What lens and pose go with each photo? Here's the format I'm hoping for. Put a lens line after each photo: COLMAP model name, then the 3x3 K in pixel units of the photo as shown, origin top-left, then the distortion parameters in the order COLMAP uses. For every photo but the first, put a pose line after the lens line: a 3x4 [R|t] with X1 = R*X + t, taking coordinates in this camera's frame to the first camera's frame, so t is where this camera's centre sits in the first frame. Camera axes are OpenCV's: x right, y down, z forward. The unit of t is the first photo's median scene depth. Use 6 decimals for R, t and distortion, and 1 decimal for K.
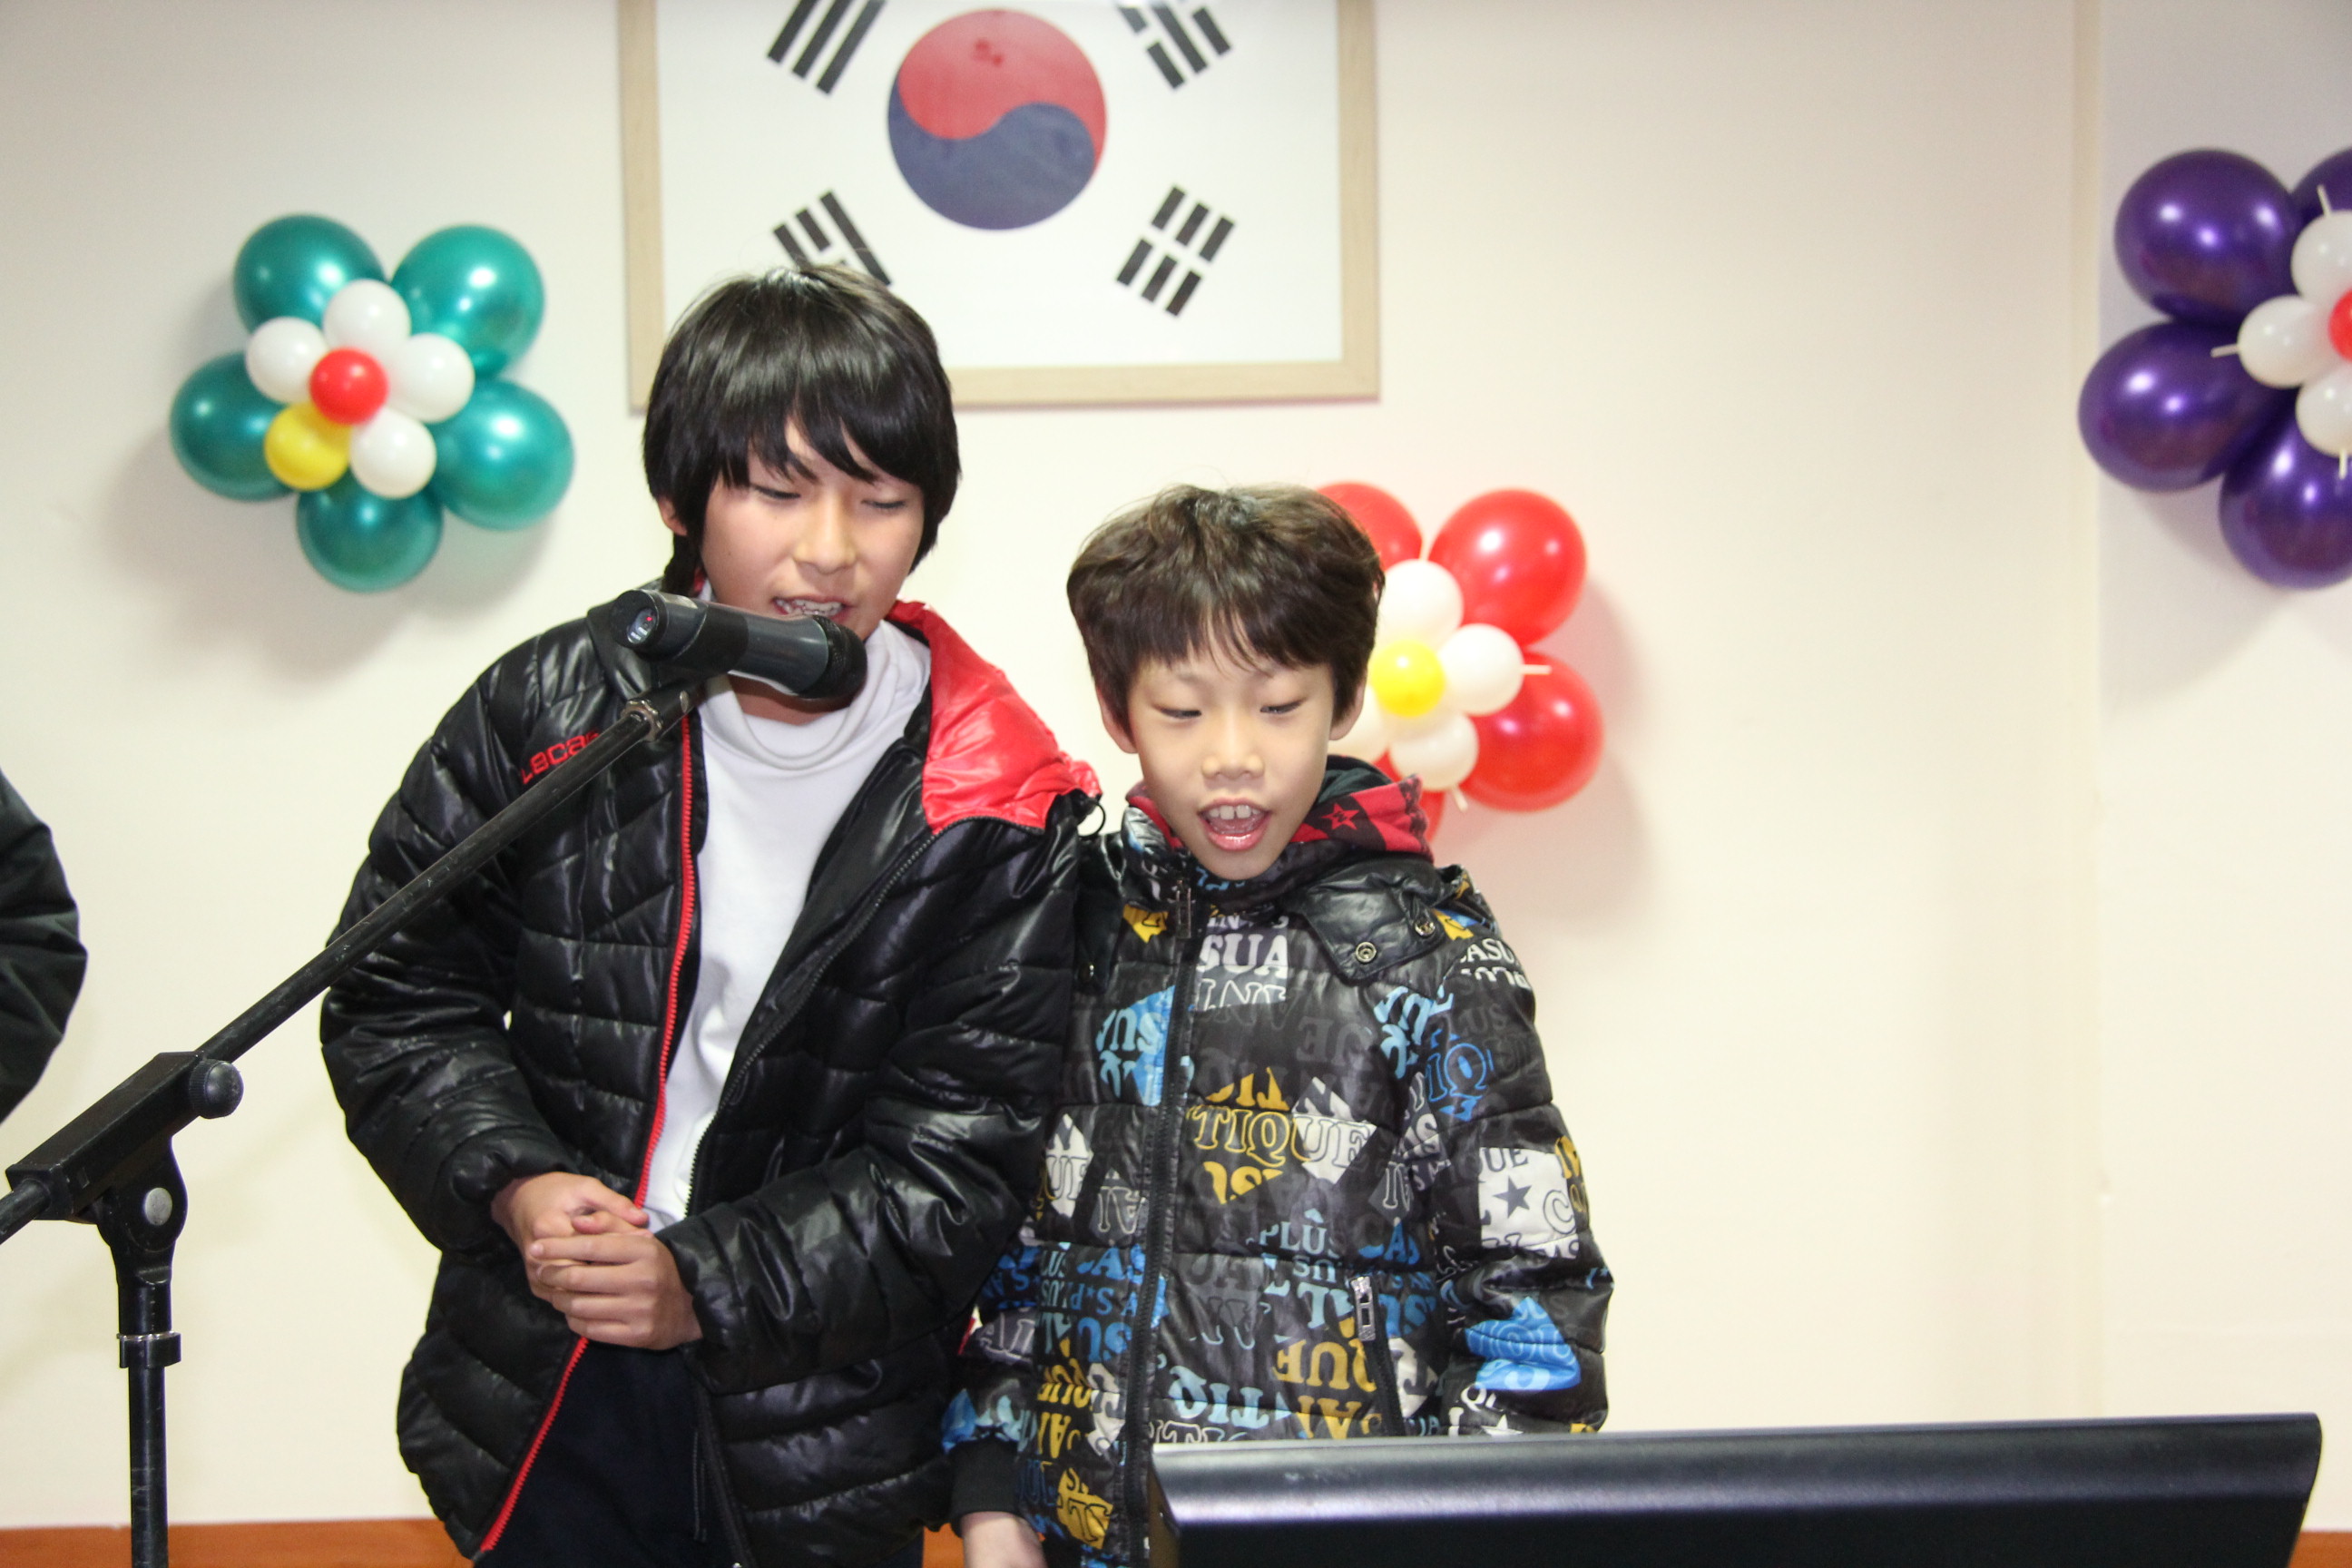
lens RADIAL K [[3857.1, 0, 1153.2], [0, 3857.1, 845.0], [0, 0, 1]] dist [0.161364, 0.247059]
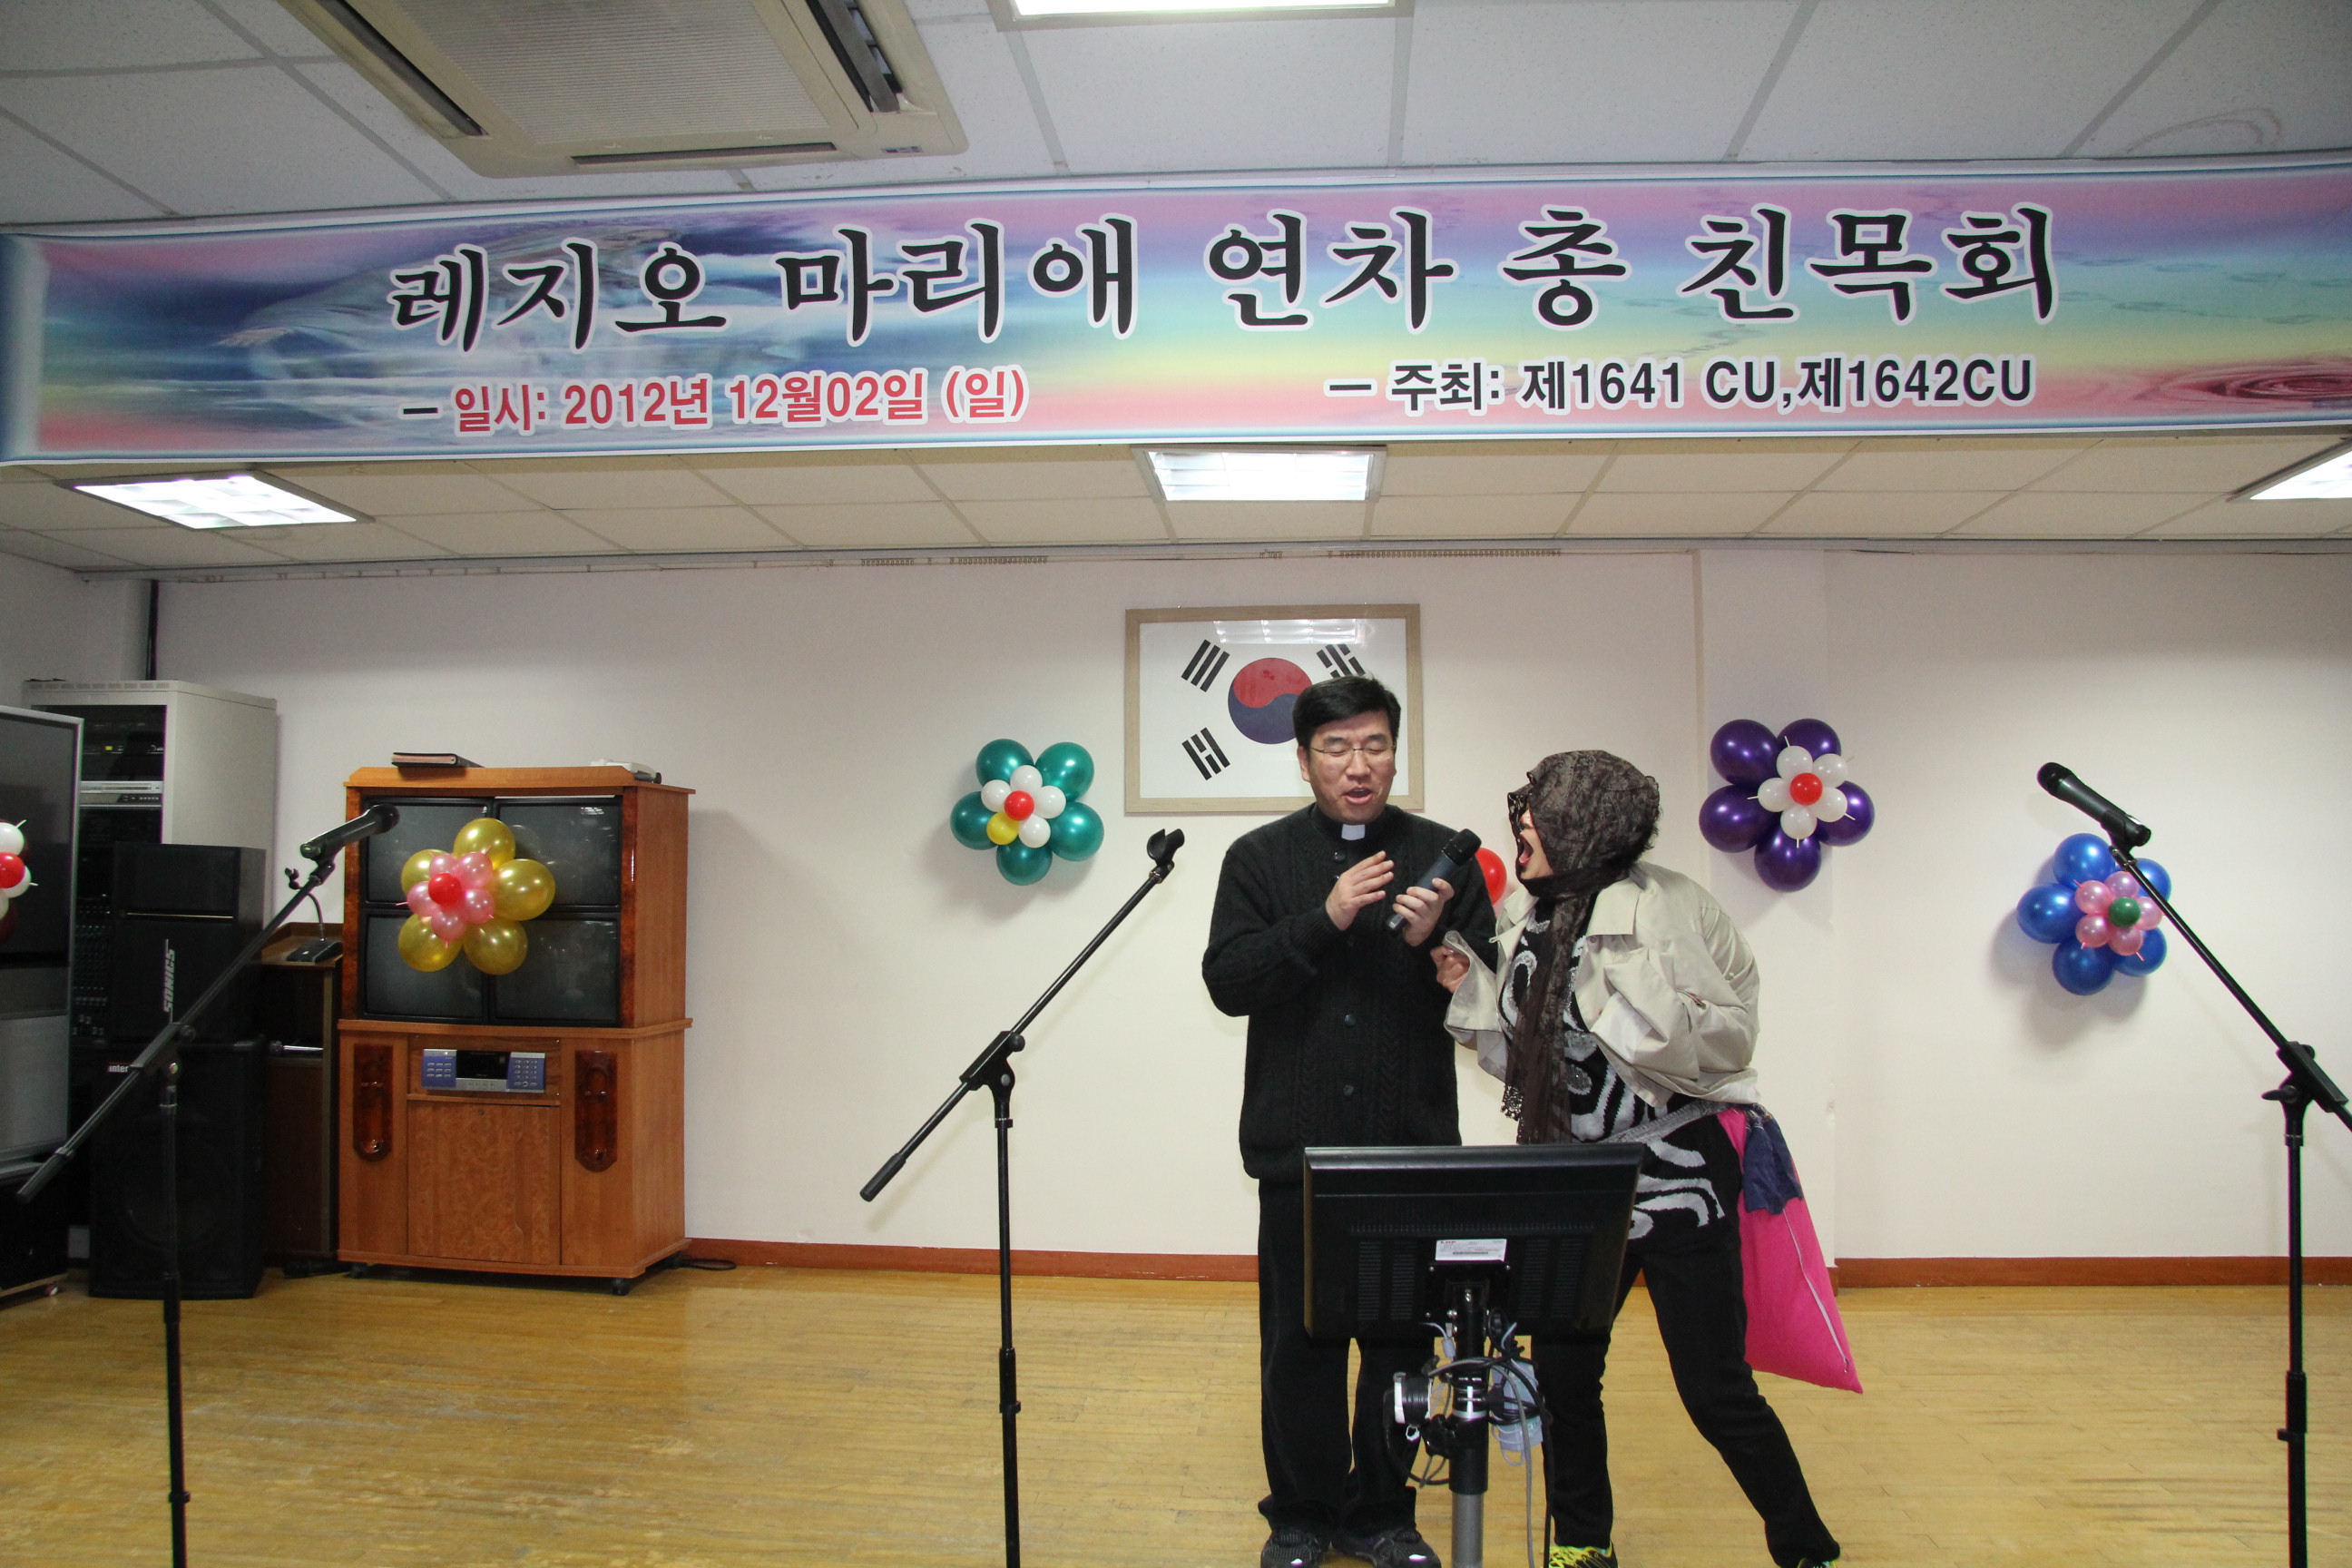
lens RADIAL K [[1838.0, 0, 1144.9], [0, 1838.0, 835.2], [0, 0, 1]] dist [-0.177645, 0.138528]
pose [[0.993968, 0.007746, -0.109395, 0.009506], [-0.017234, 0.996142, -0.086050, 0.005091], [0.108306, 0.087416, 0.990267, -0.191340]]
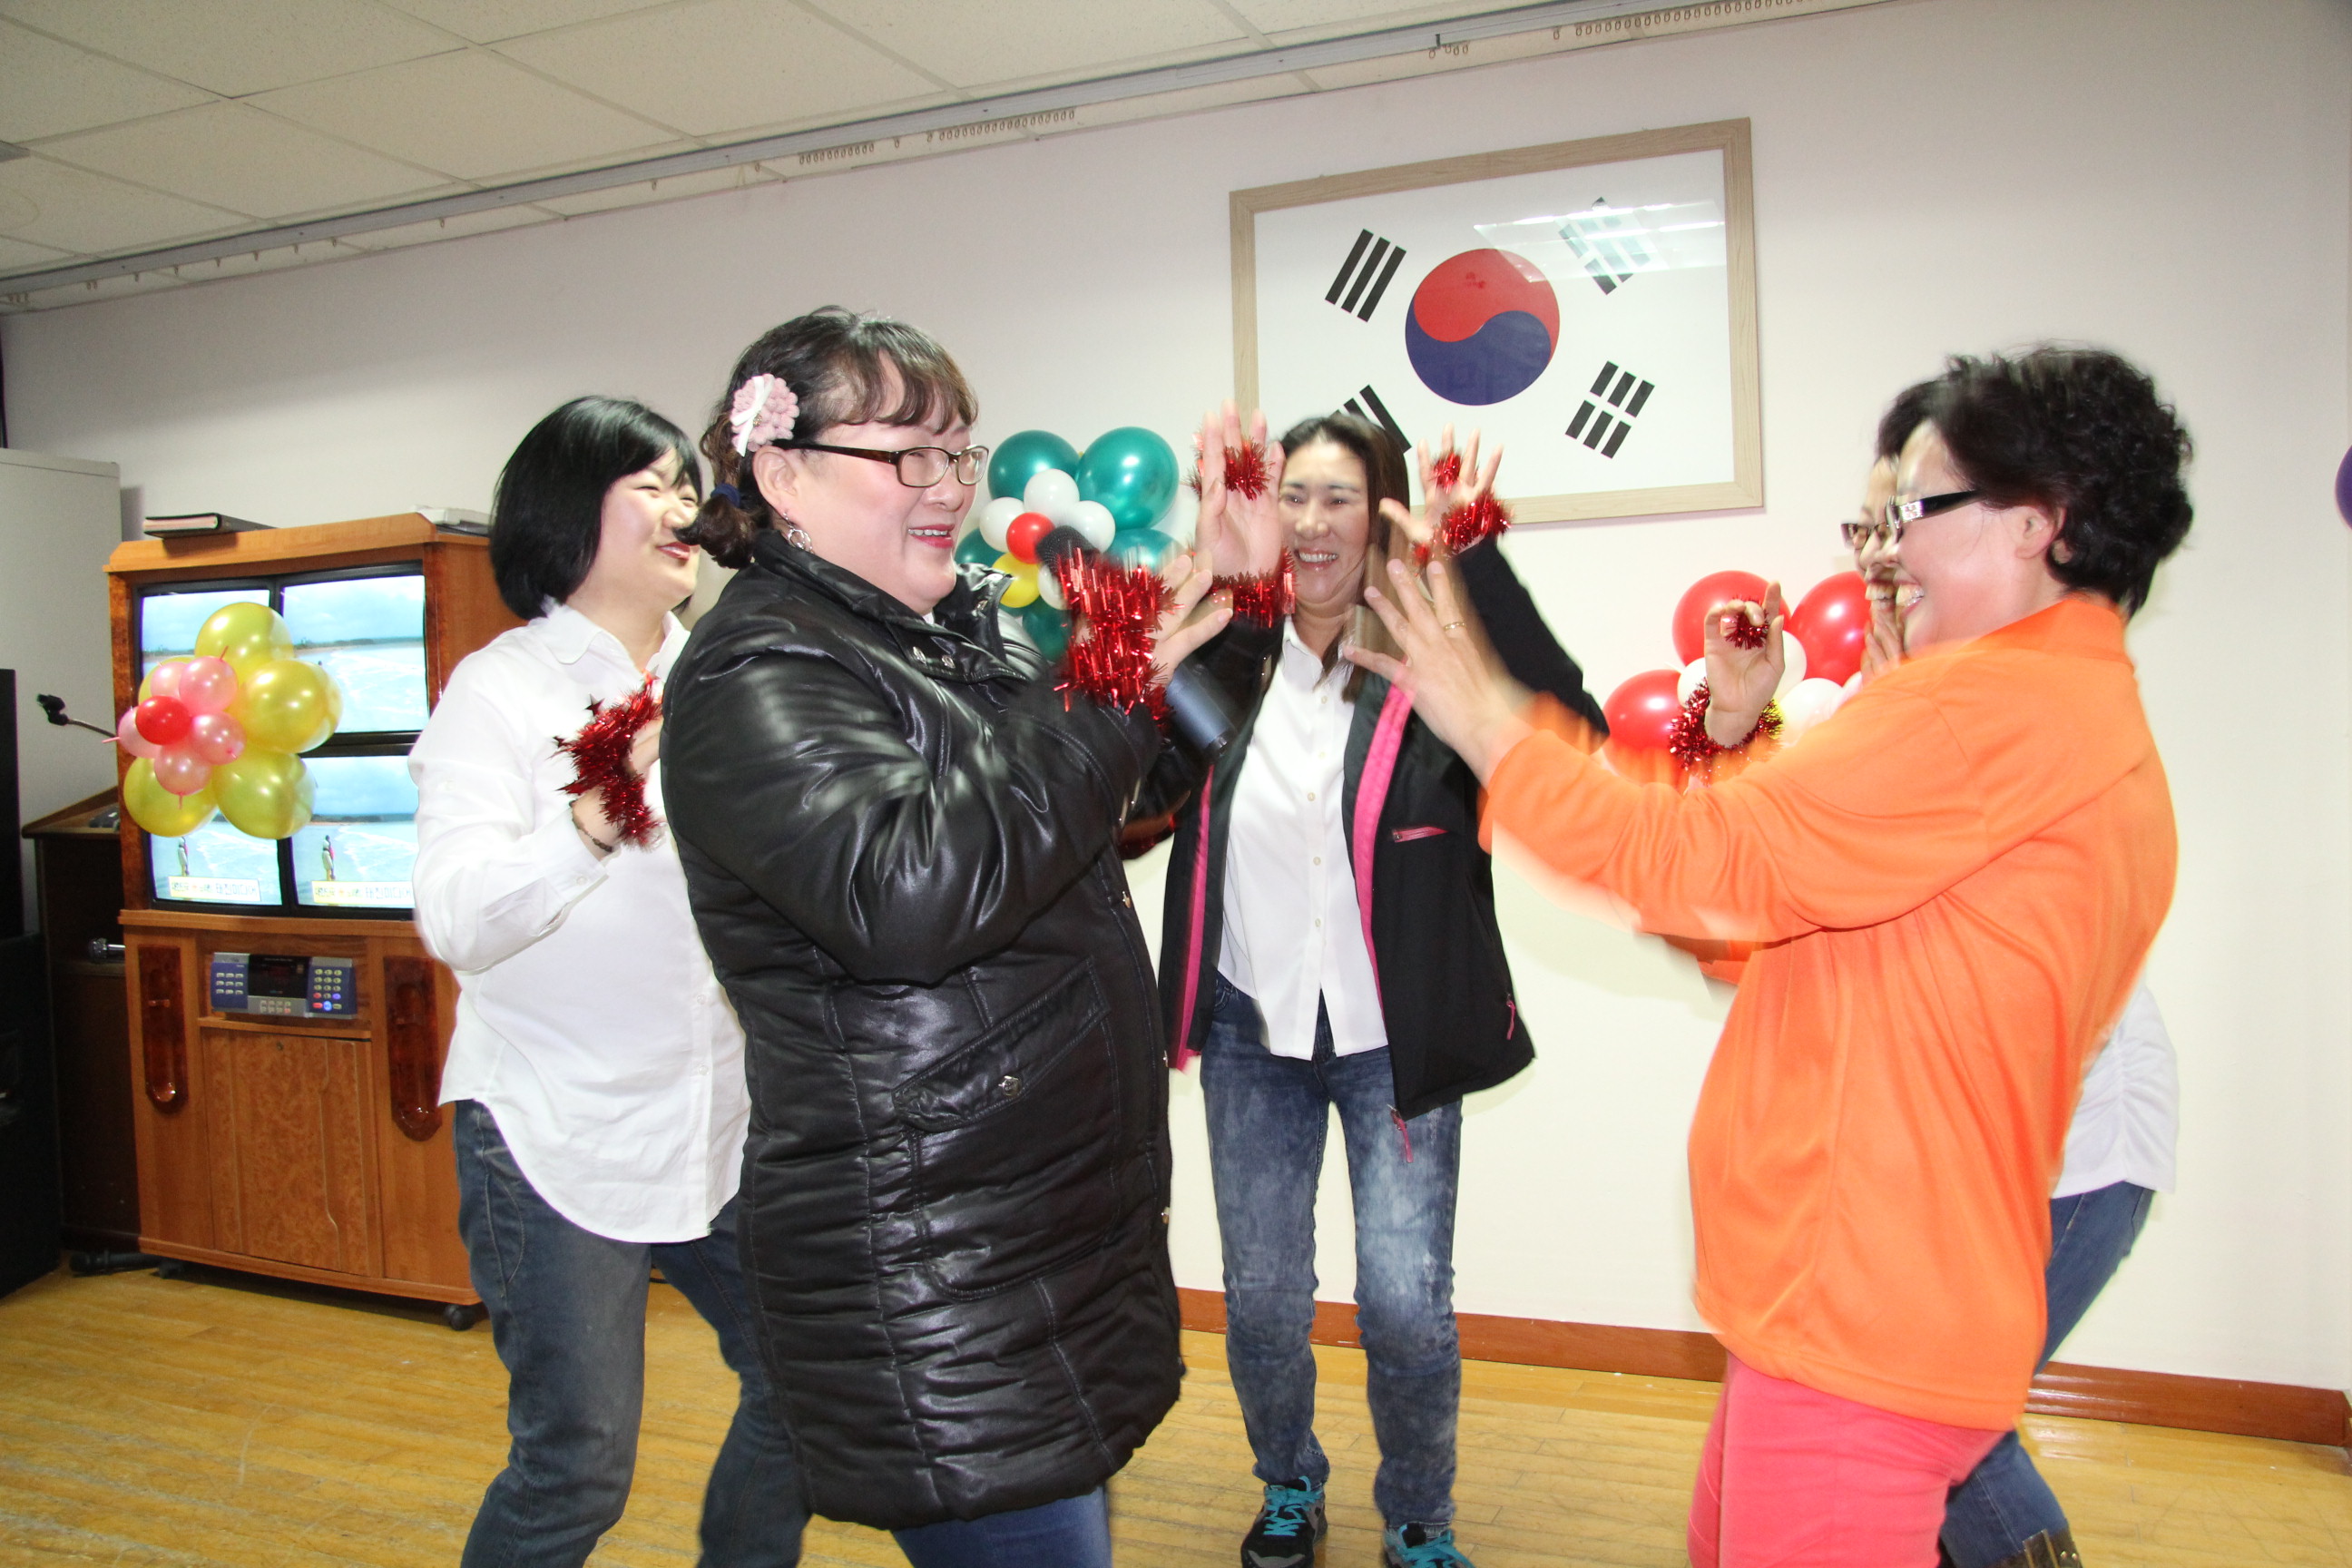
lens RADIAL K [[2017.3, 0, 1144.4], [0, 2017.3, 830.0], [0, 0, 1]] dist [-0.167422, 0.207627]
pose [[0.906975, 0.005640, -0.421146, 0.156903], [-0.005204, 0.999984, 0.002185, -0.006586], [0.421152, 0.000210, 0.906990, 0.307458]]
